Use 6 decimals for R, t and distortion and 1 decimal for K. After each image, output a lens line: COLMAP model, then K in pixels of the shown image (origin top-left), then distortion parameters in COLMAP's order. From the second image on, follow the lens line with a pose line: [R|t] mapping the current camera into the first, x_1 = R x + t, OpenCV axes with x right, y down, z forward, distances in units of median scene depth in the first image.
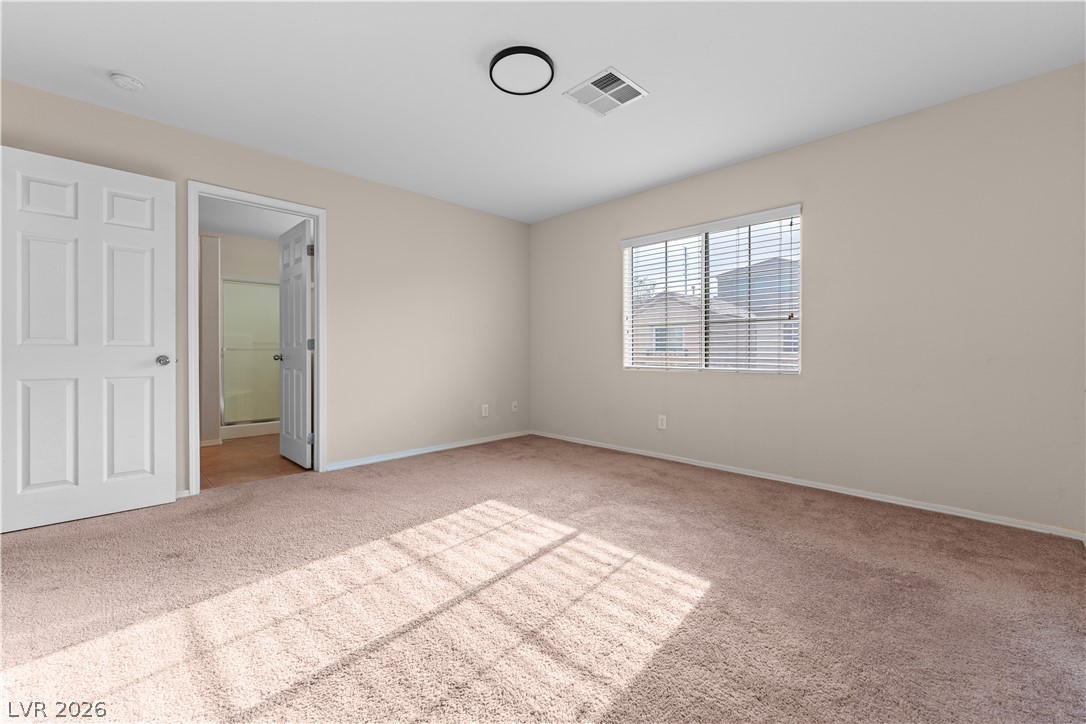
lens RADIAL K [[435.5, 0, 541.6], [0, 435.5, 358.4], [0, 0, 1]] dist [-0.000899, 0.000251]
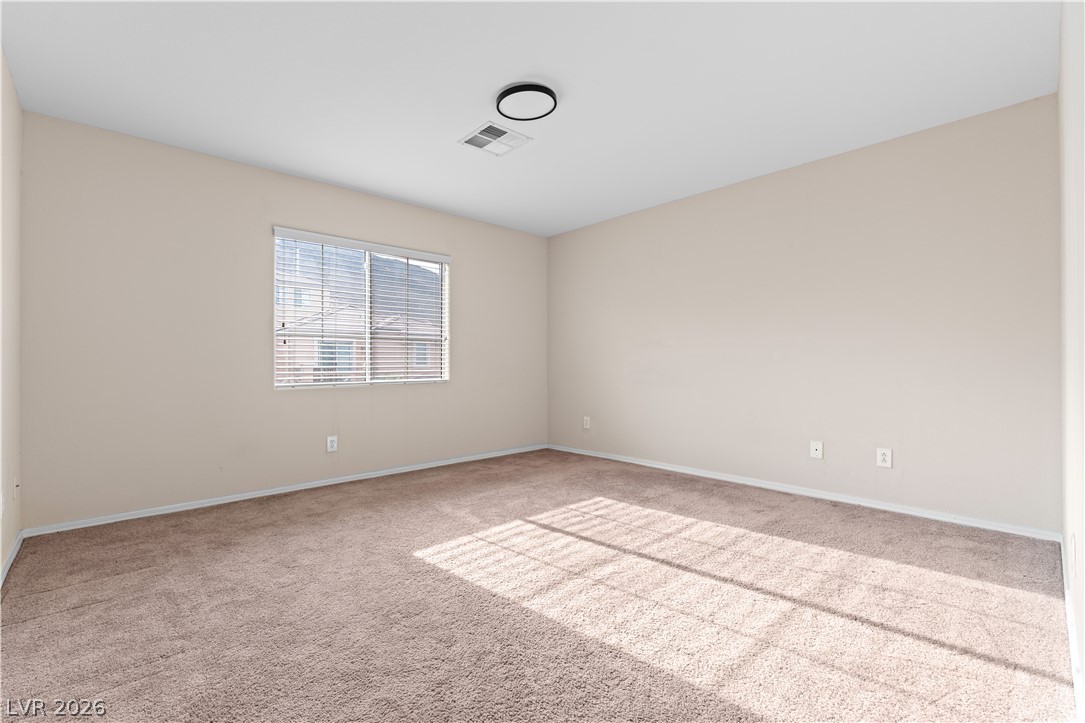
lens RADIAL K [[483.5, 0, 538.4], [0, 483.5, 361.8], [0, 0, 1]] dist [-0.003271, 0.000002]
pose [[0.040530, 0.003626, 0.999172, -0.794012], [0.026508, 0.999638, -0.004703, -0.009333], [-0.998827, 0.026677, 0.040419, 0.591589]]
